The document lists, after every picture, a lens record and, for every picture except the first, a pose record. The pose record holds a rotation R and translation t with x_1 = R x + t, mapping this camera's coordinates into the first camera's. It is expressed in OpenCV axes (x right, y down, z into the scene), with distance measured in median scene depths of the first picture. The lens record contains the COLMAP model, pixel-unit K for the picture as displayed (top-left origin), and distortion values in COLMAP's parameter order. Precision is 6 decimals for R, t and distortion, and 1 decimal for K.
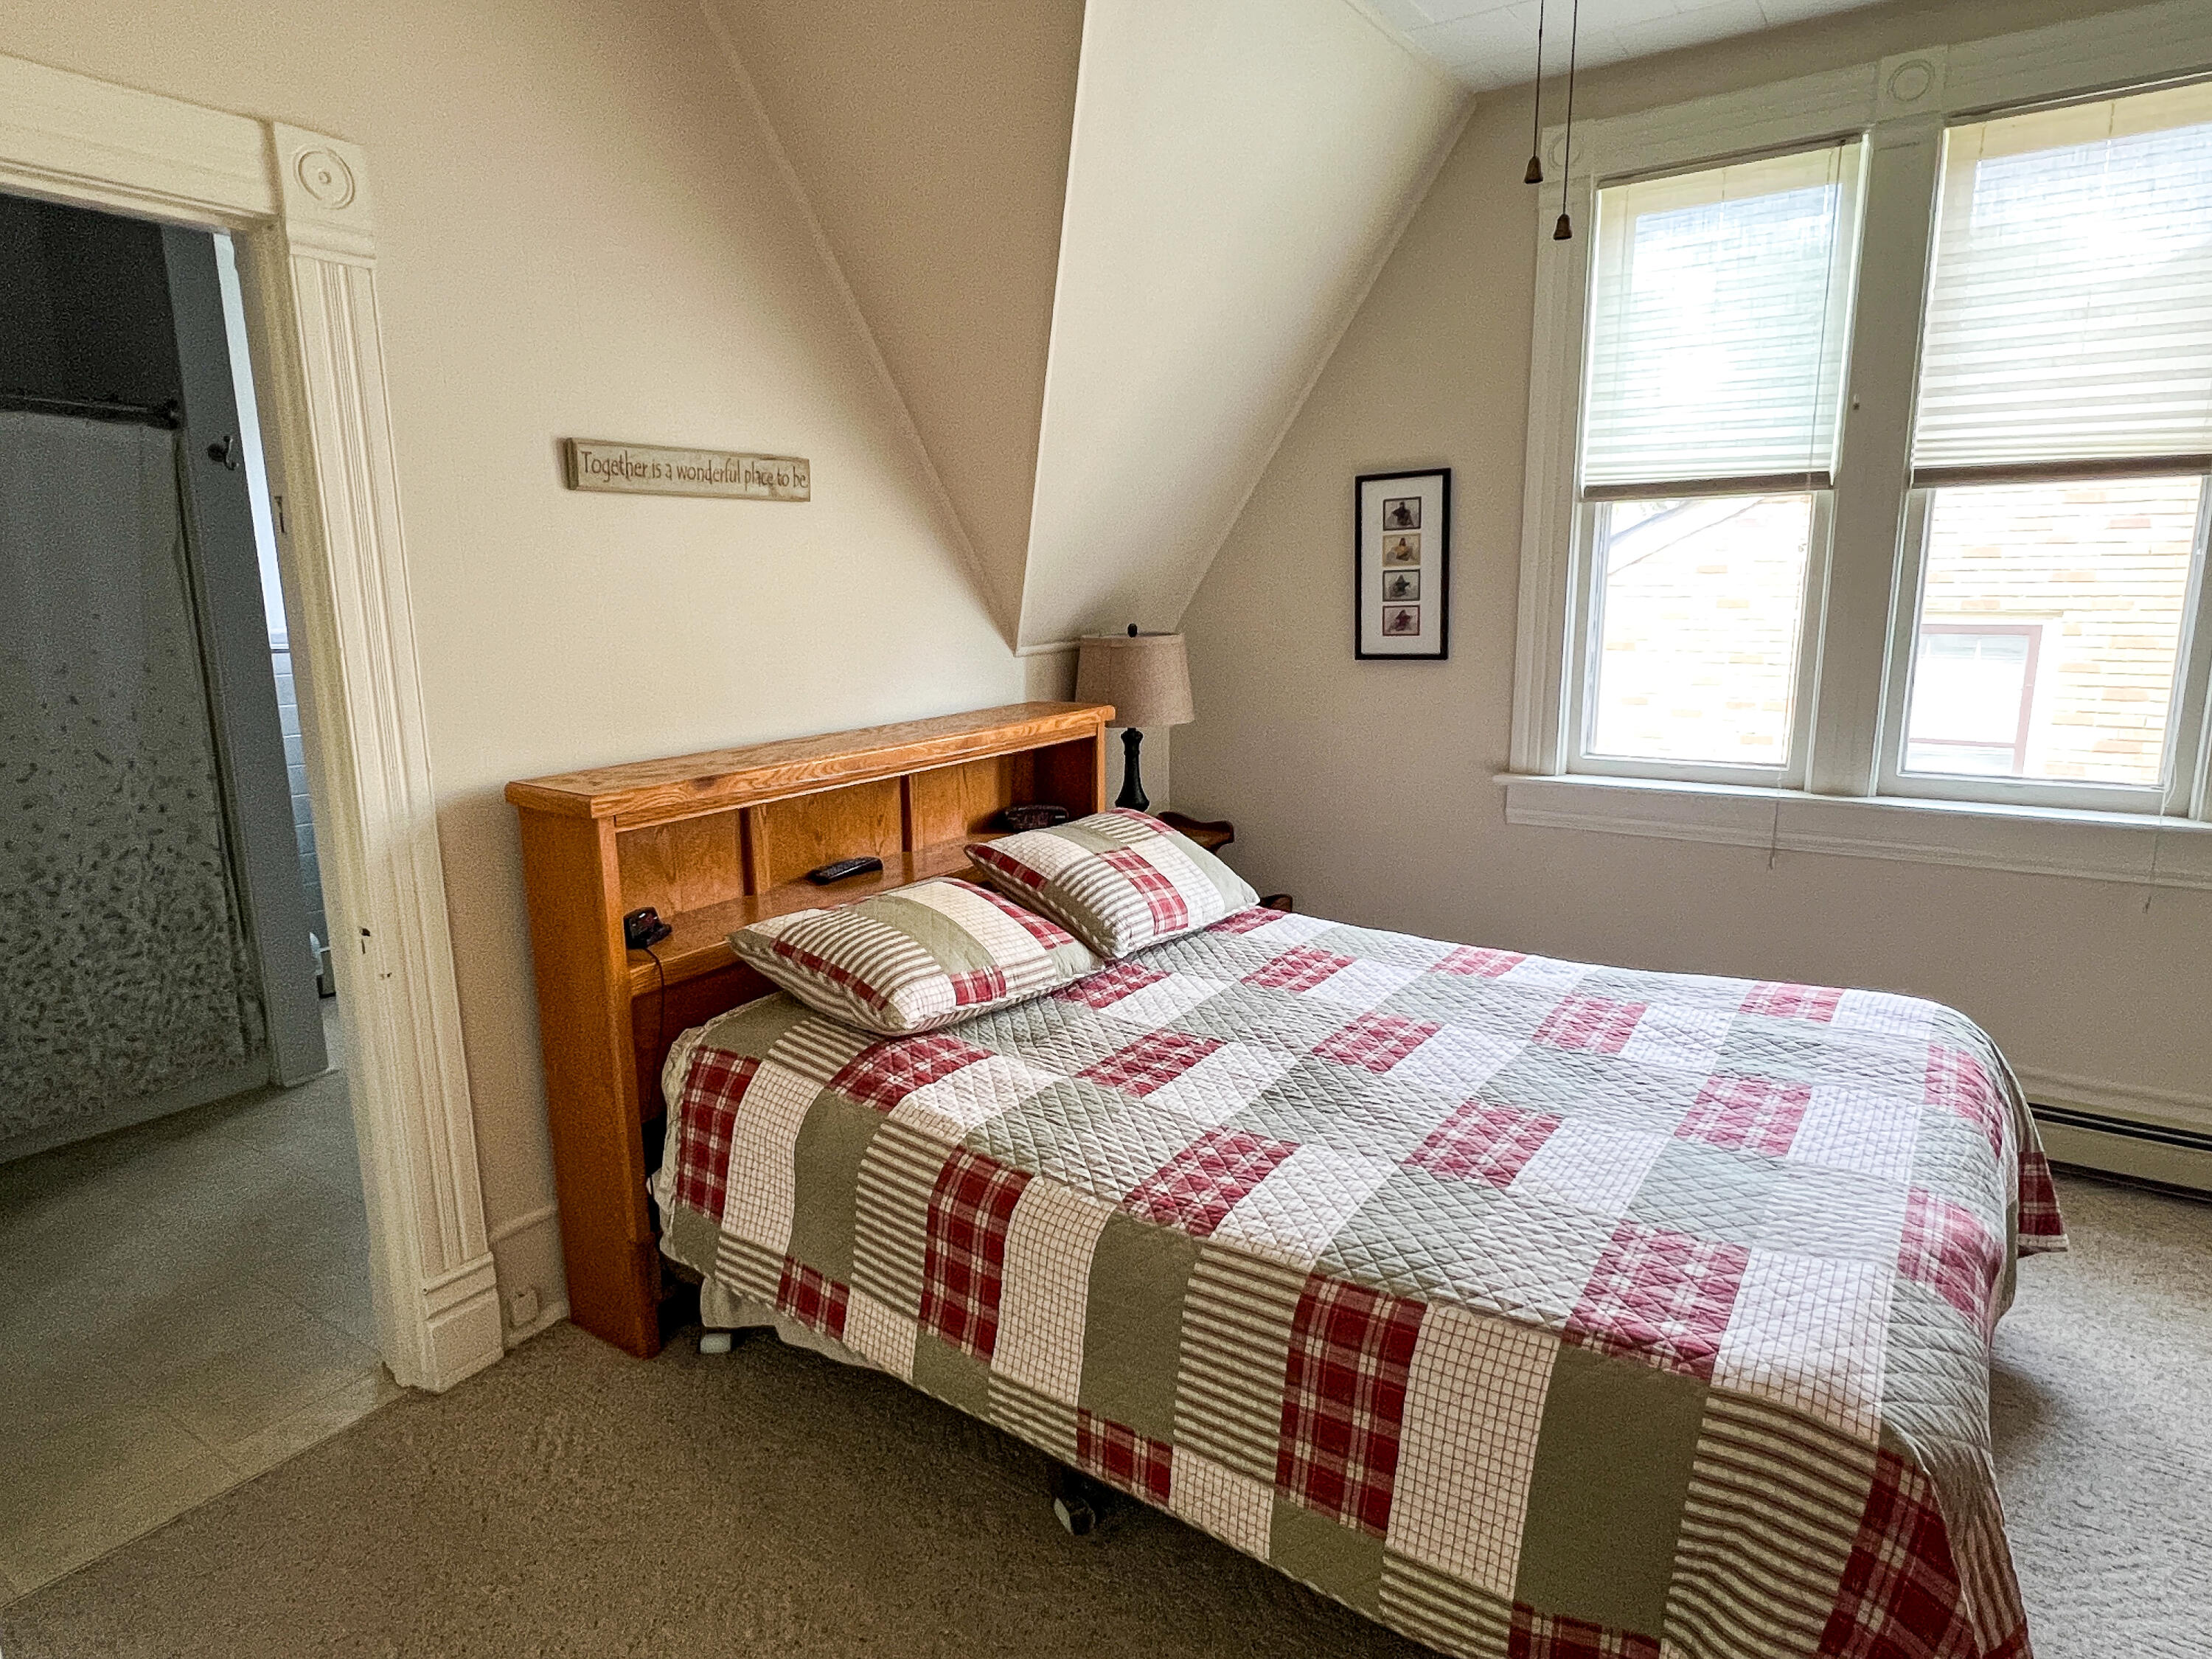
lens RADIAL K [[1266.3, 0, 1099.9], [0, 1266.3, 830.3], [0, 0, 1]] dist [0.000428, 0.000063]
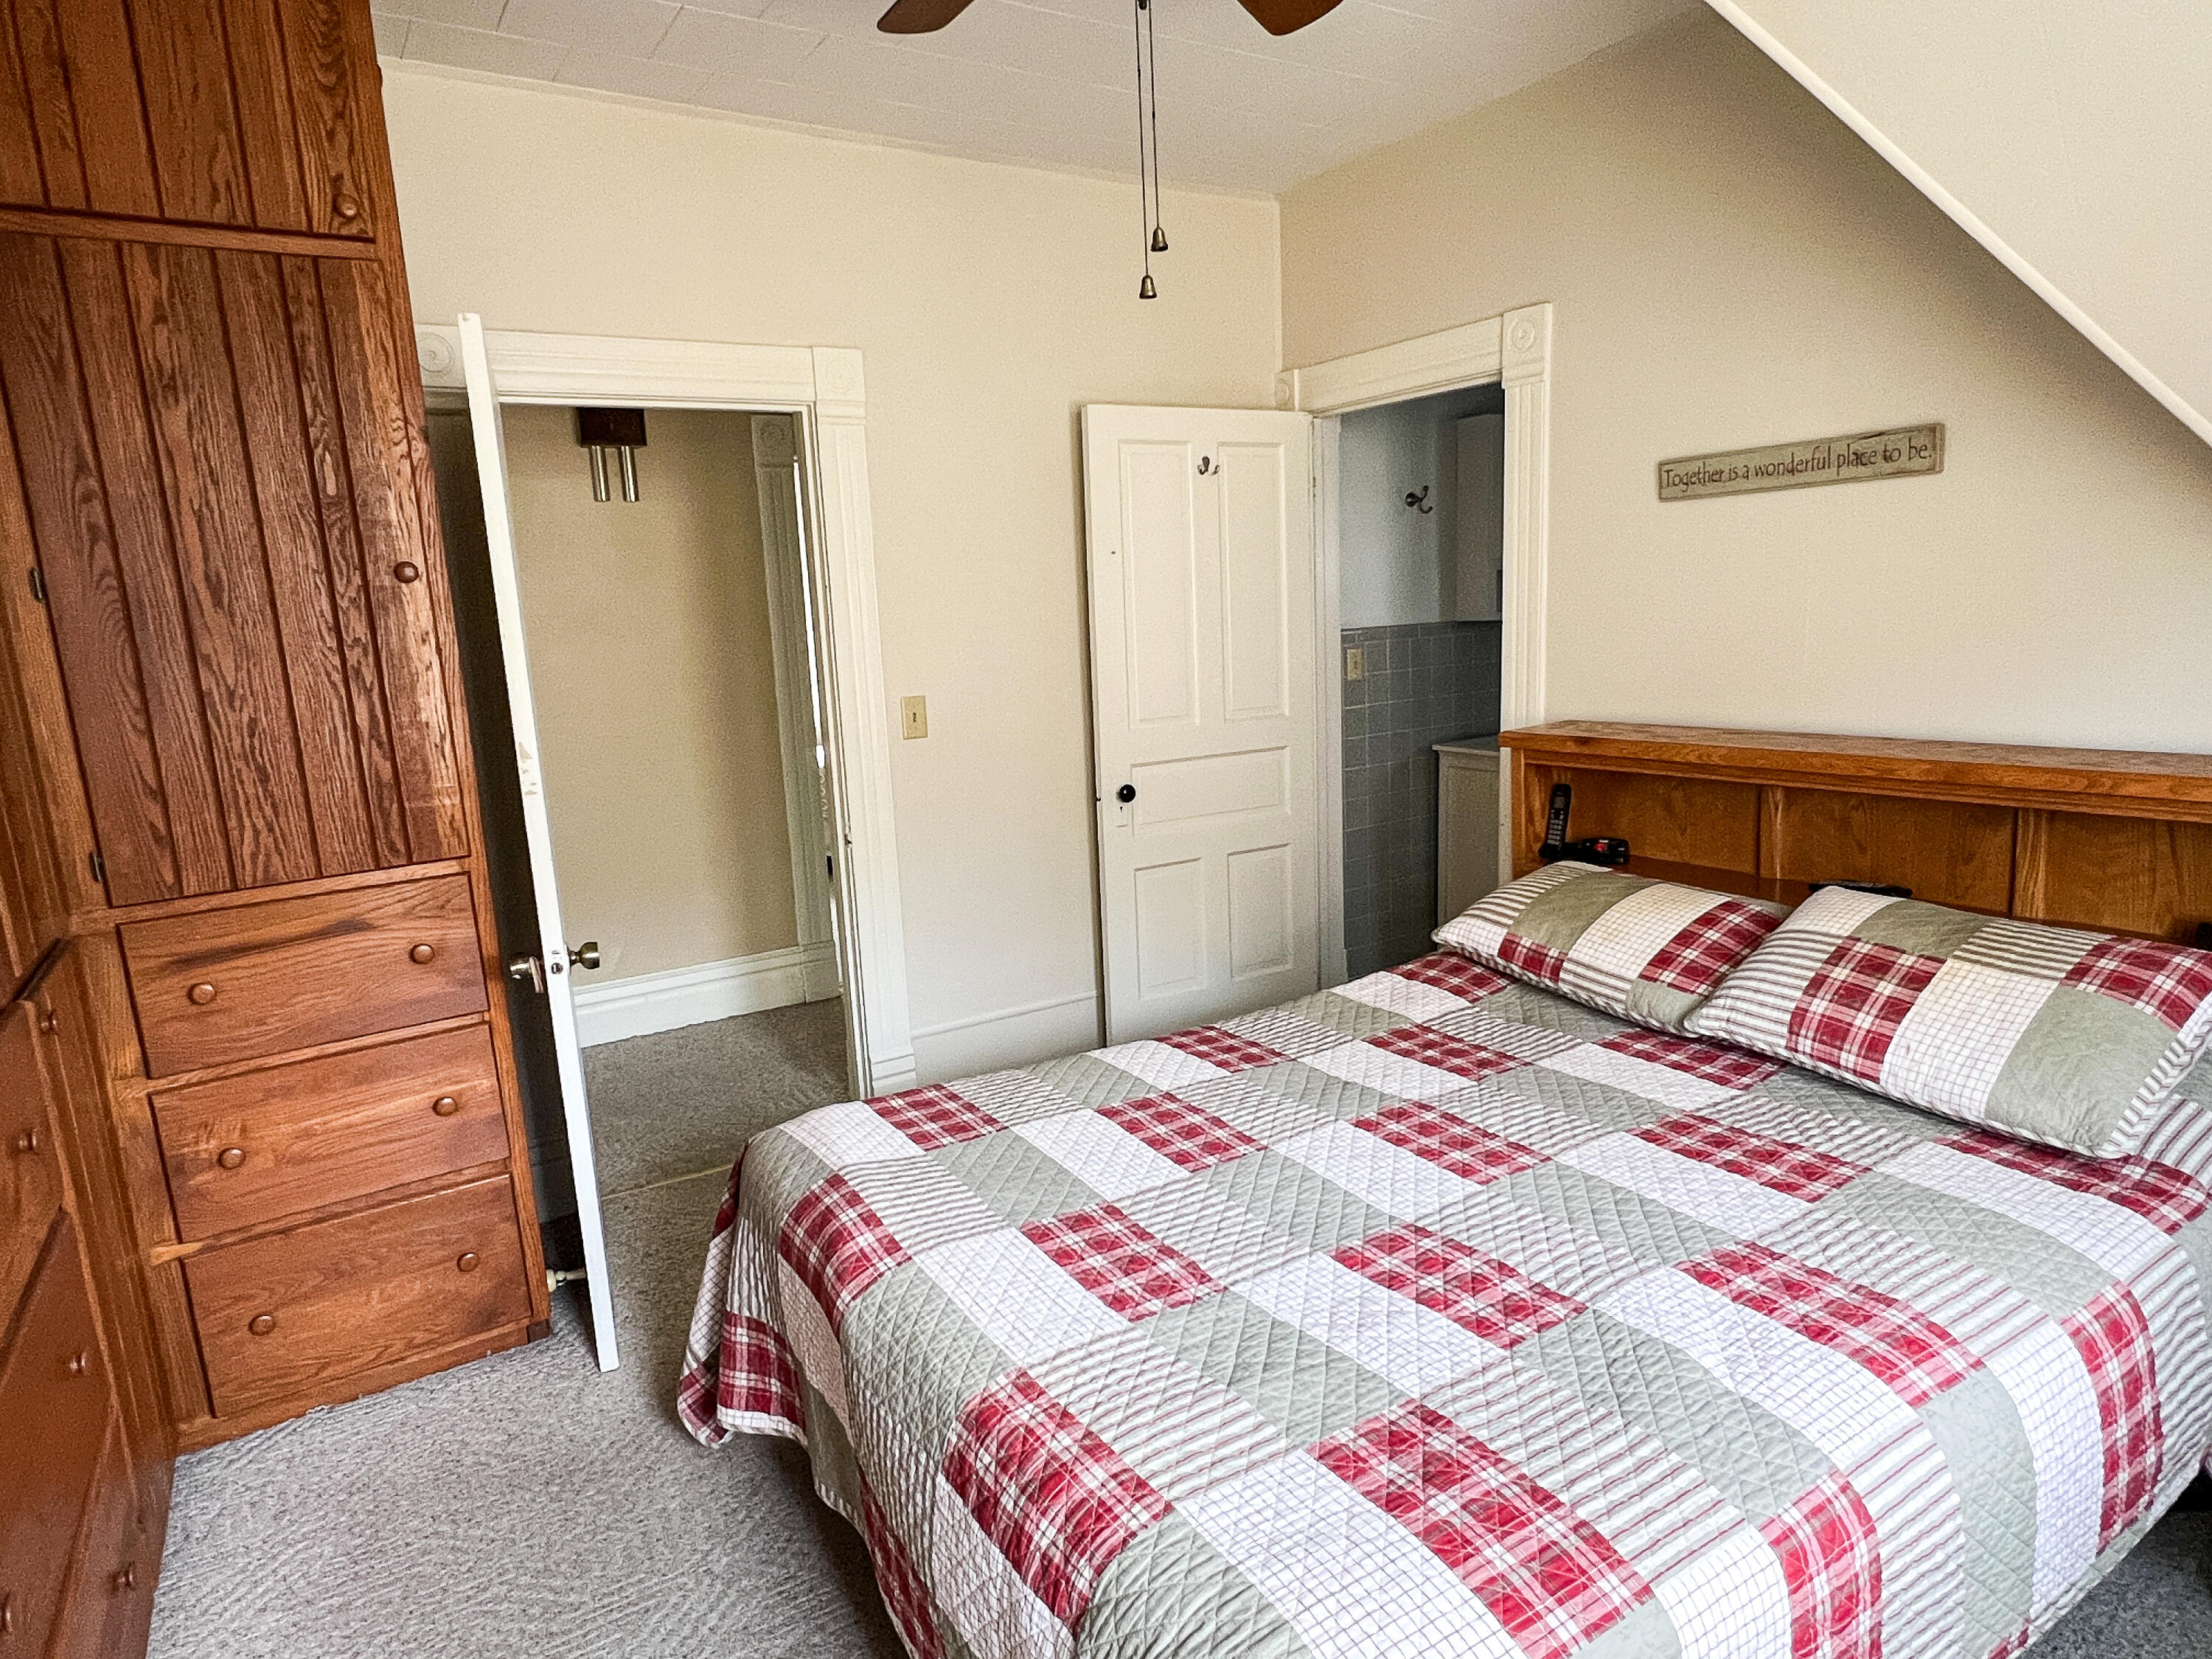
lens RADIAL K [[1266.3, 0, 1095.8], [0, 1266.3, 835.4], [0, 0, 1]] dist [0.000428, 0.000063]
pose [[-0.404807, 0.202294, -0.891745, 0.943136], [-0.118908, 0.955295, 0.270688, -0.213442], [0.906638, 0.215612, -0.362655, 0.960309]]
